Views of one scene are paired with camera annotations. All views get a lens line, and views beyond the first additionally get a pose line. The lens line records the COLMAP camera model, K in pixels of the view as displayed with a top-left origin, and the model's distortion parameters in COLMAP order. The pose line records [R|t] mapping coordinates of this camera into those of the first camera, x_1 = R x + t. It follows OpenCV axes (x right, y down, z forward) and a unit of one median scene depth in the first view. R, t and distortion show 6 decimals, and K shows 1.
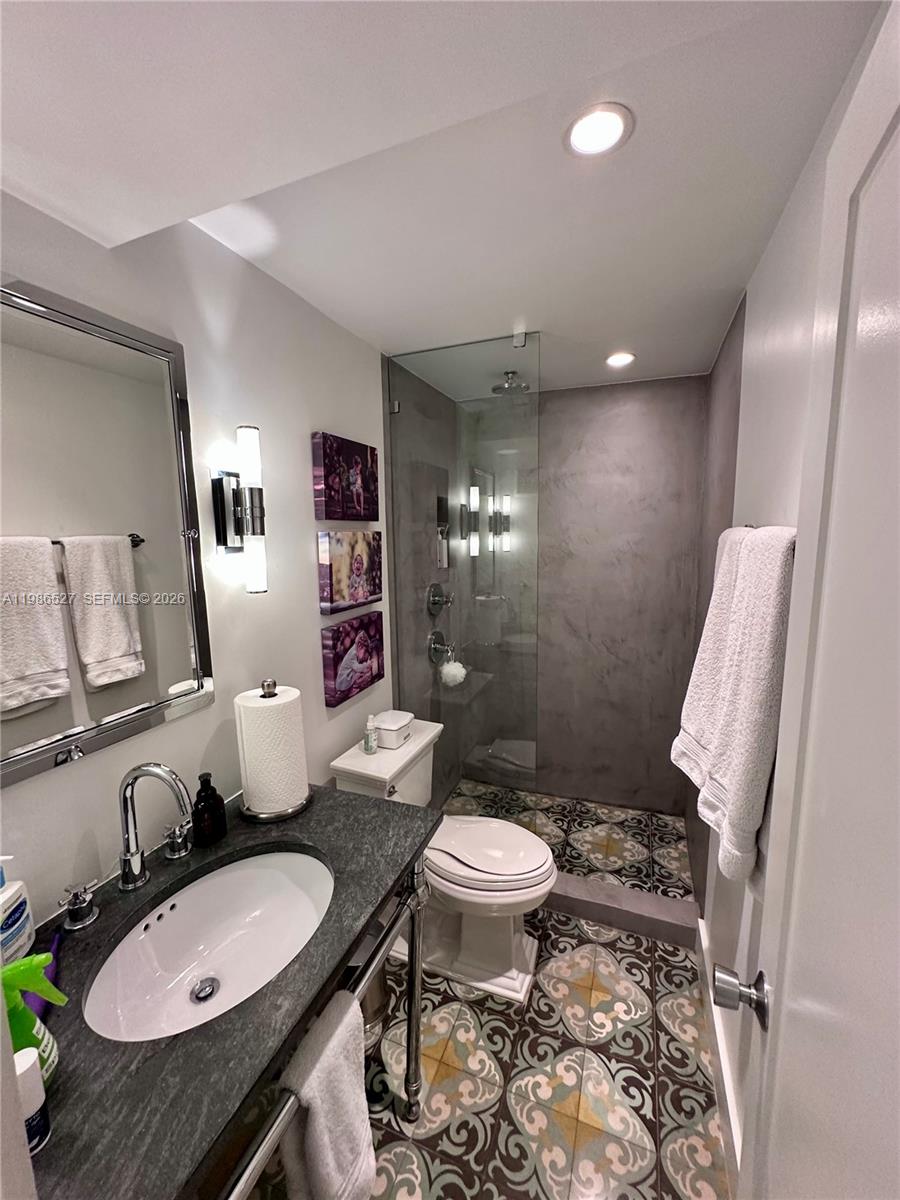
lens RADIAL K [[478.3, 0, 450.1], [0, 478.3, 600.4], [0, 0, 1]] dist [-0.003195, 0.000986]
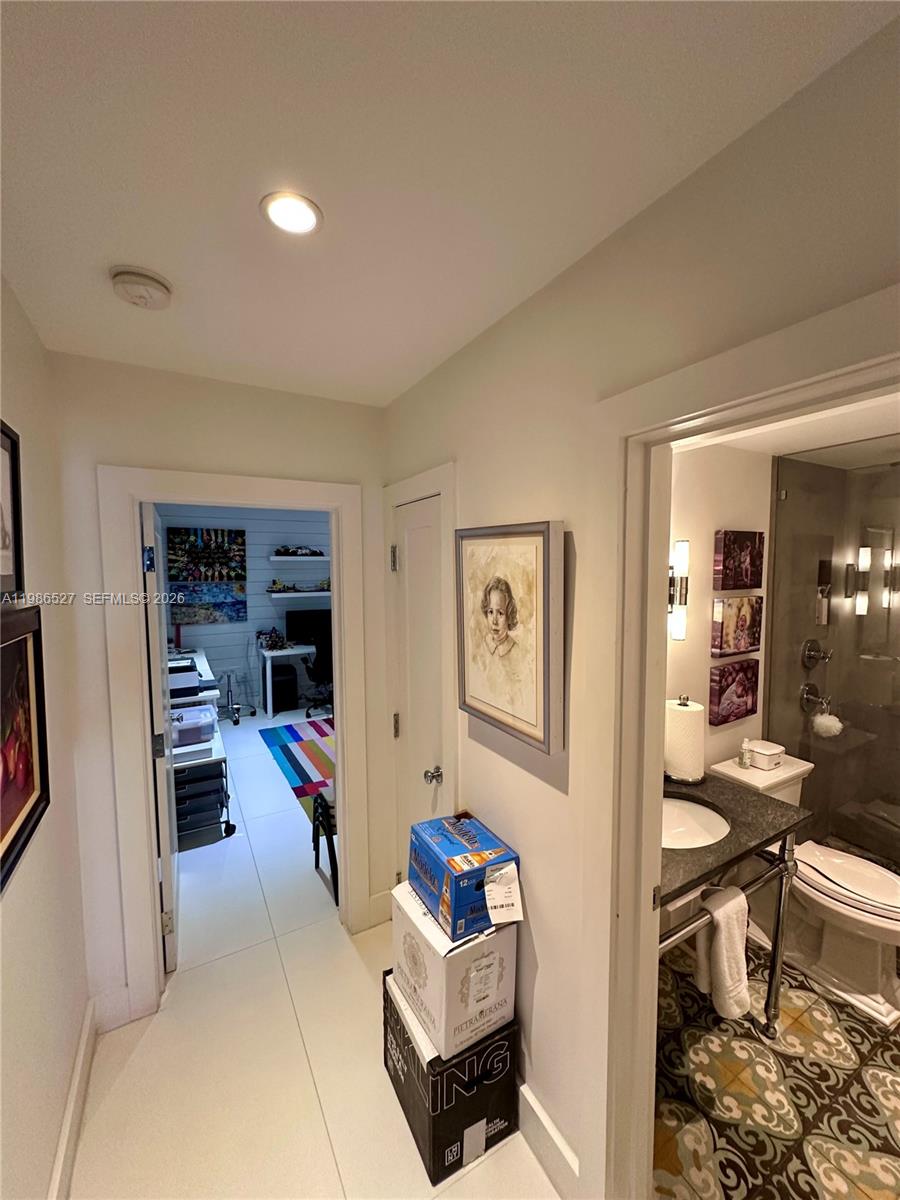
lens RADIAL K [[478.3, 0, 452.9], [0, 478.3, 600.0], [0, 0, 1]] dist [-0.003195, 0.000986]
pose [[0.785709, 0.051888, -0.616416, -0.011310], [-0.091186, 0.995305, -0.032449, -0.021434], [0.611838, 0.081704, 0.786752, -0.559632]]
